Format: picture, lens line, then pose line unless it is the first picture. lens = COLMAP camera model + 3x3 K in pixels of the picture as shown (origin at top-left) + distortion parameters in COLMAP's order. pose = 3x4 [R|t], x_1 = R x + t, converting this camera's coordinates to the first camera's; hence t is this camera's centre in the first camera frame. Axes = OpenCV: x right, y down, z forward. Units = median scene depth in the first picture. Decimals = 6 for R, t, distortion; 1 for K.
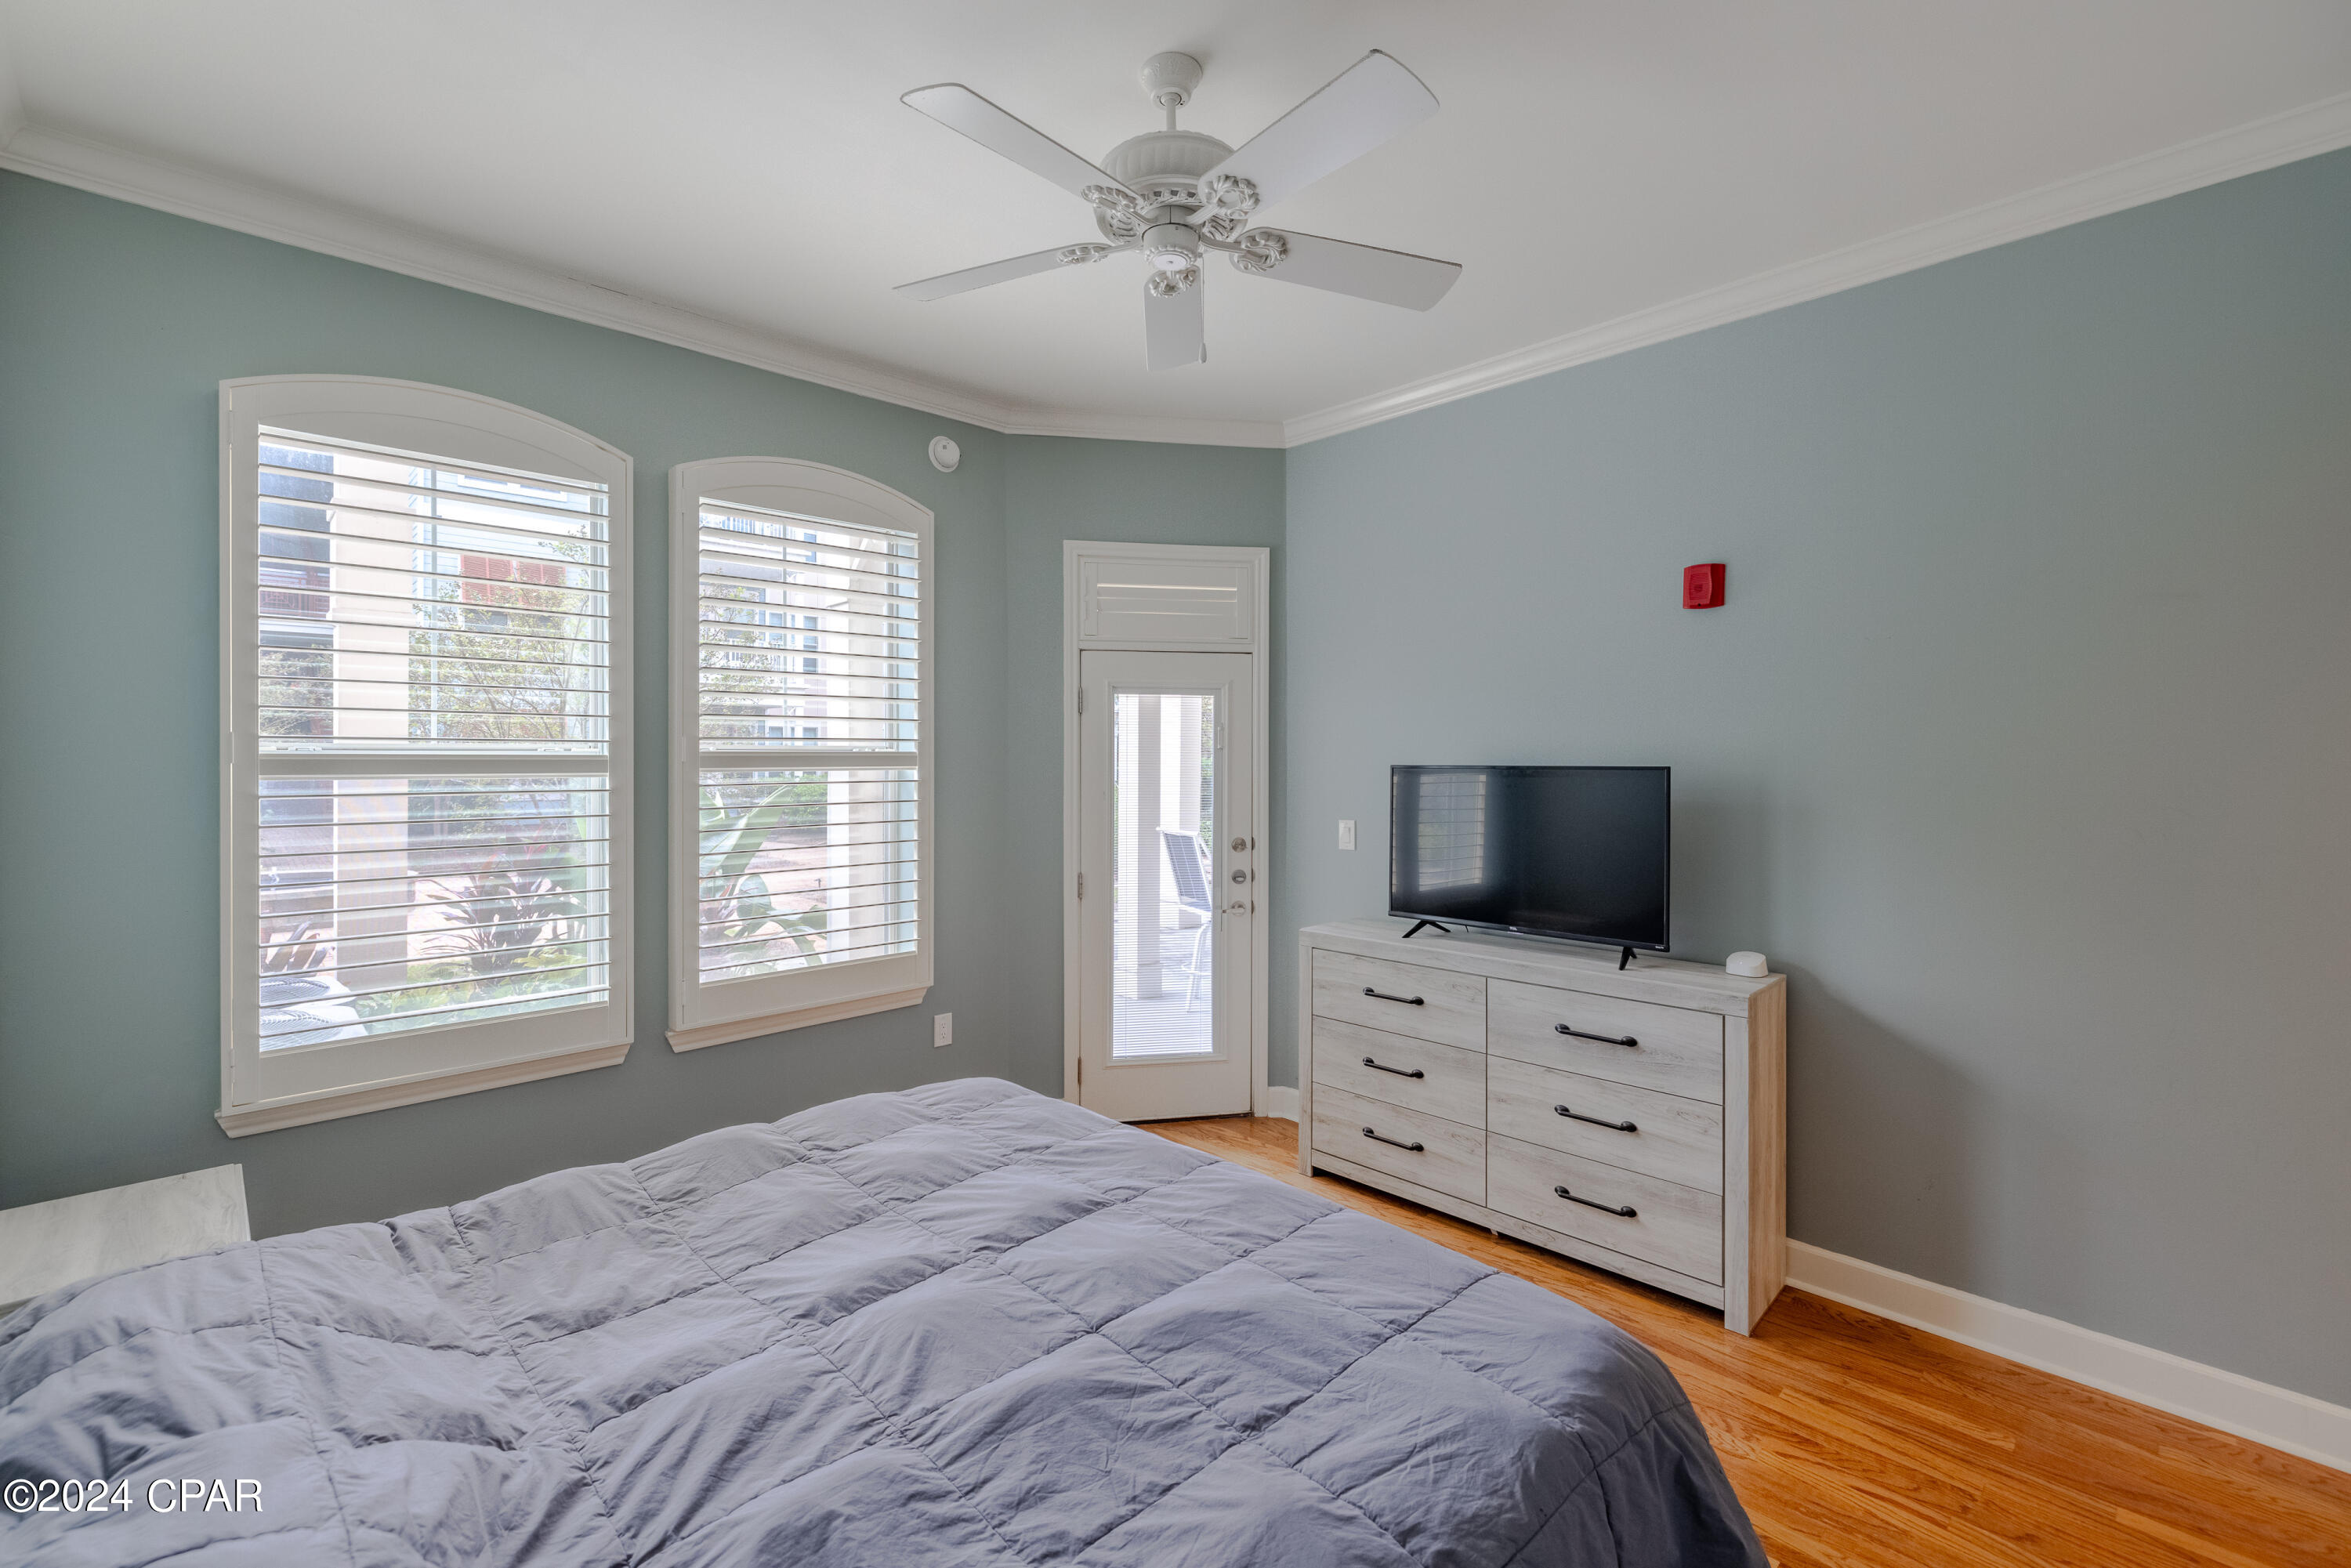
lens RADIAL K [[1001.2, 0, 1165.7], [0, 1001.2, 772.8], [0, 0, 1]] dist [-0.003438, 0.000363]
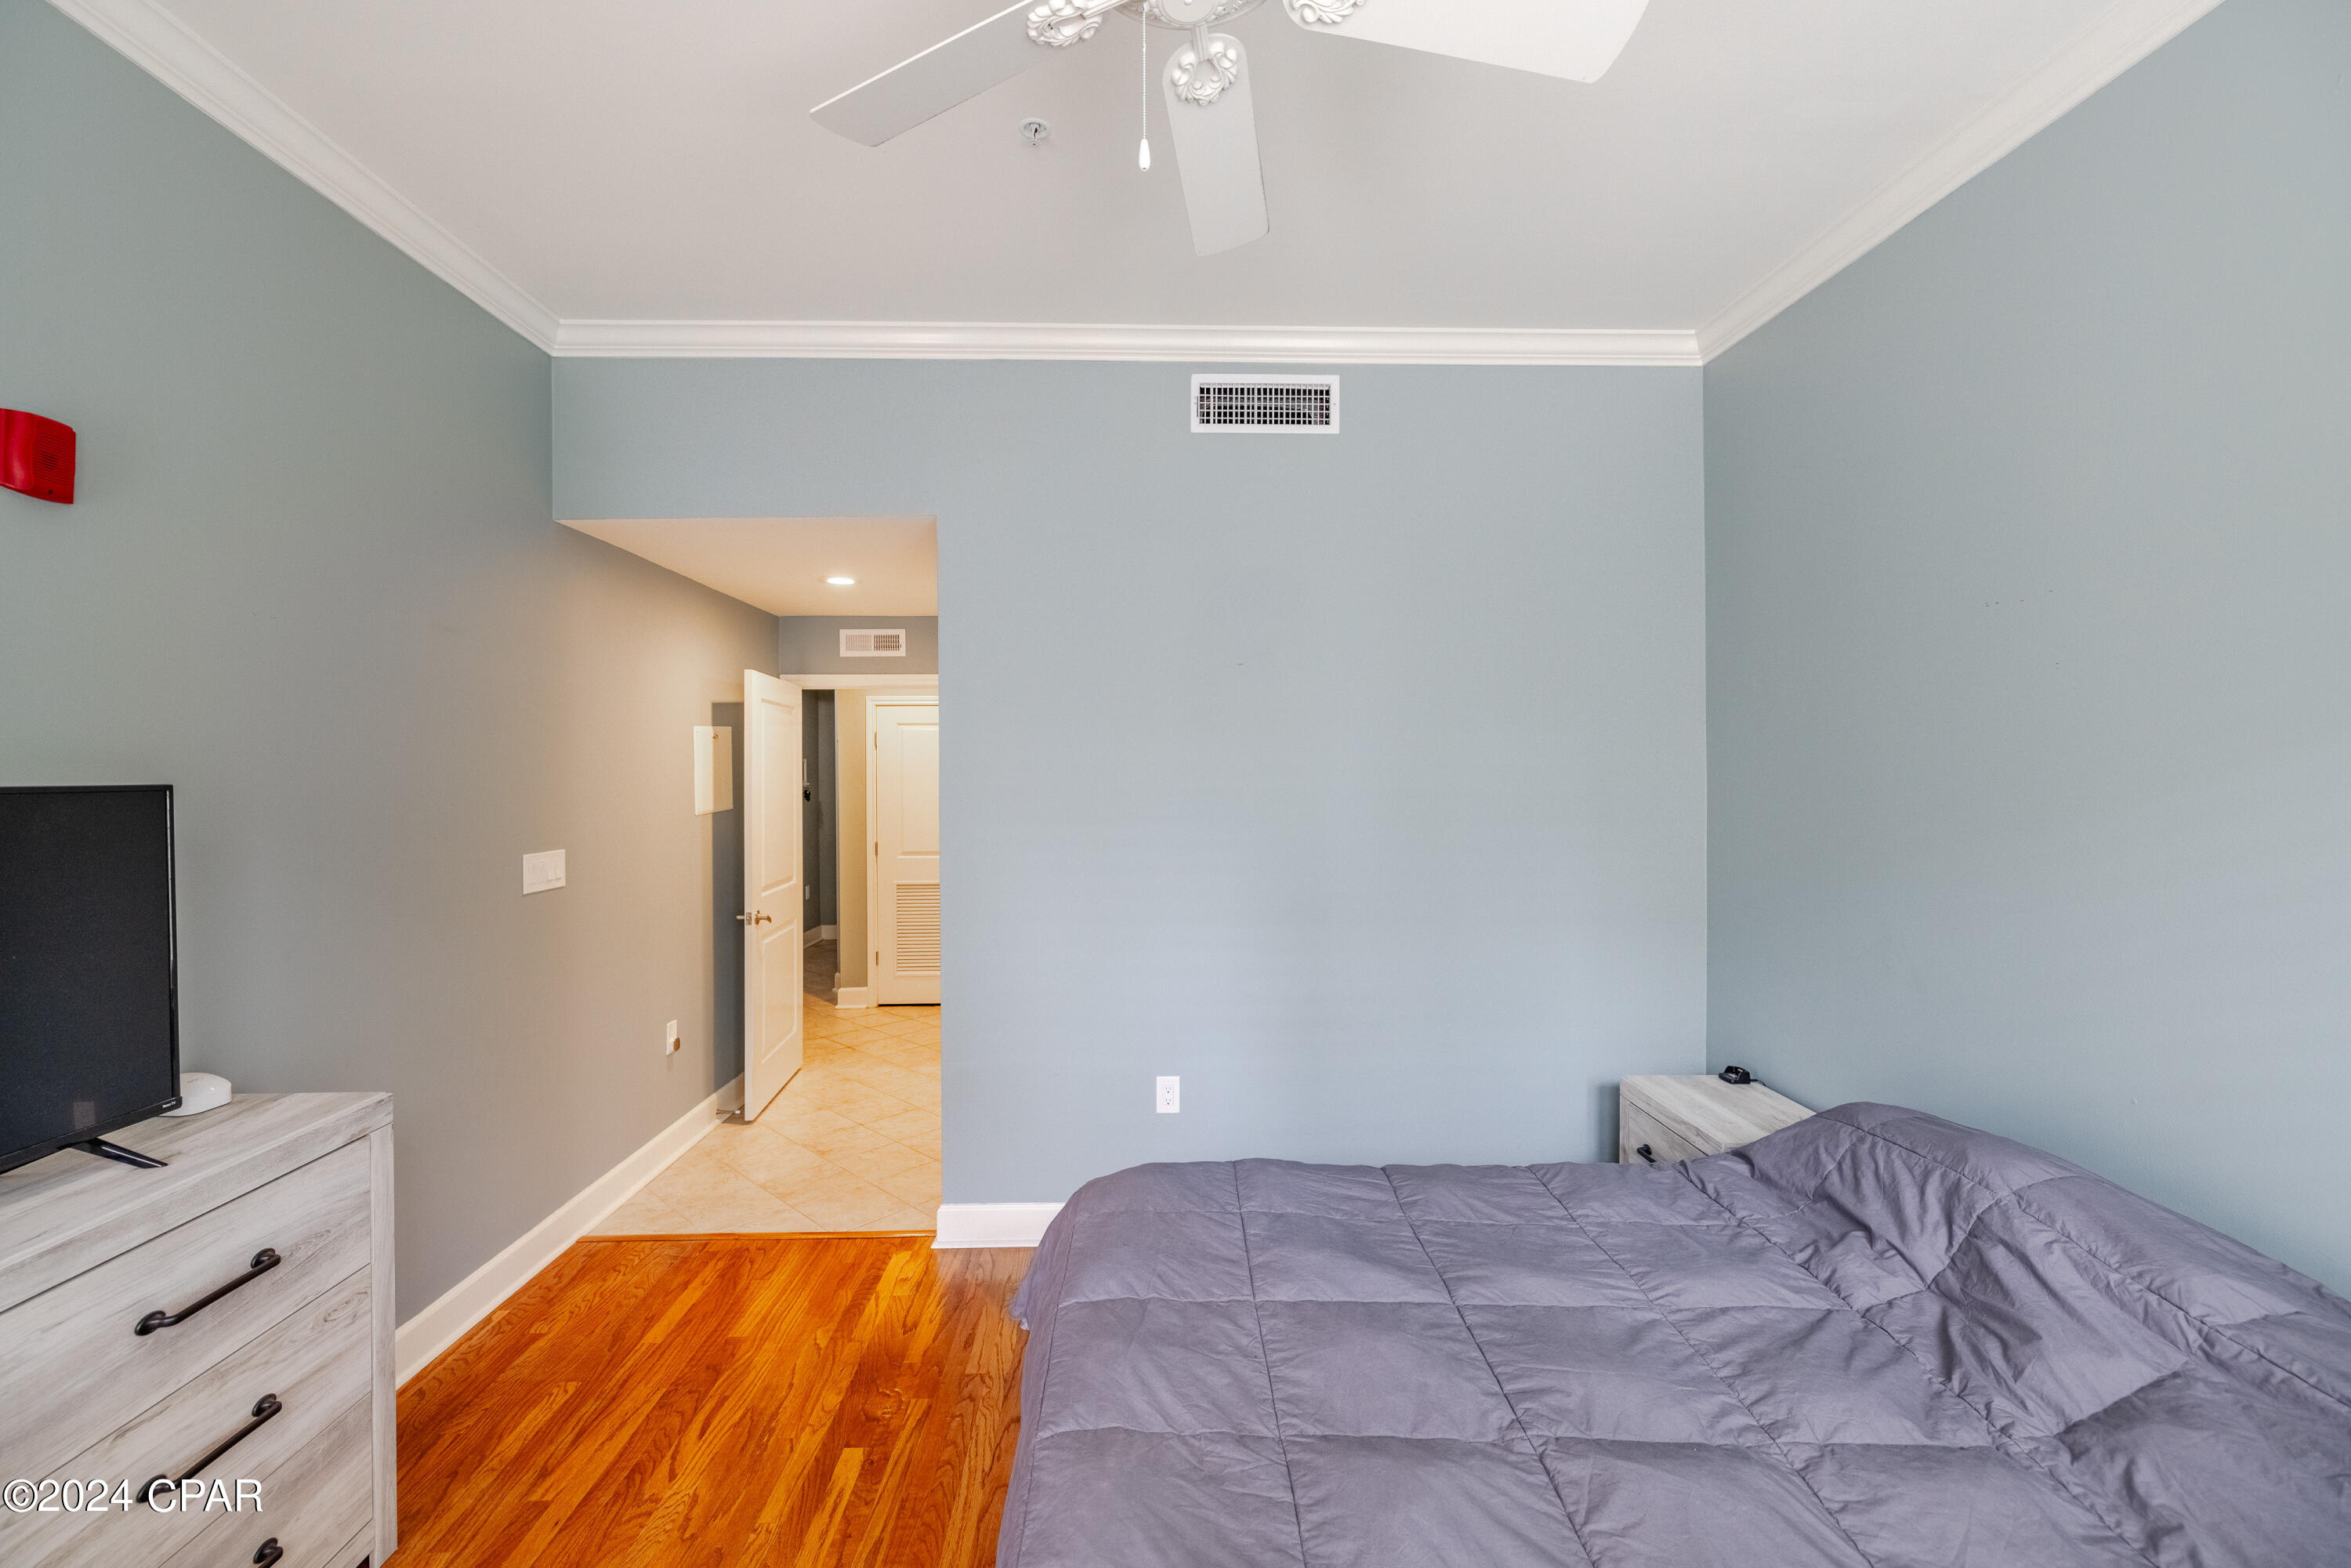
lens RADIAL K [[1001.2, 0, 1168.2], [0, 1001.2, 778.5], [0, 0, 1]] dist [-0.003438, 0.000363]
pose [[-0.734709, -0.008394, 0.678330, -0.251938], [0.007197, 0.999771, 0.020166, -0.015006], [-0.678344, 0.019698, -0.734481, 0.852064]]
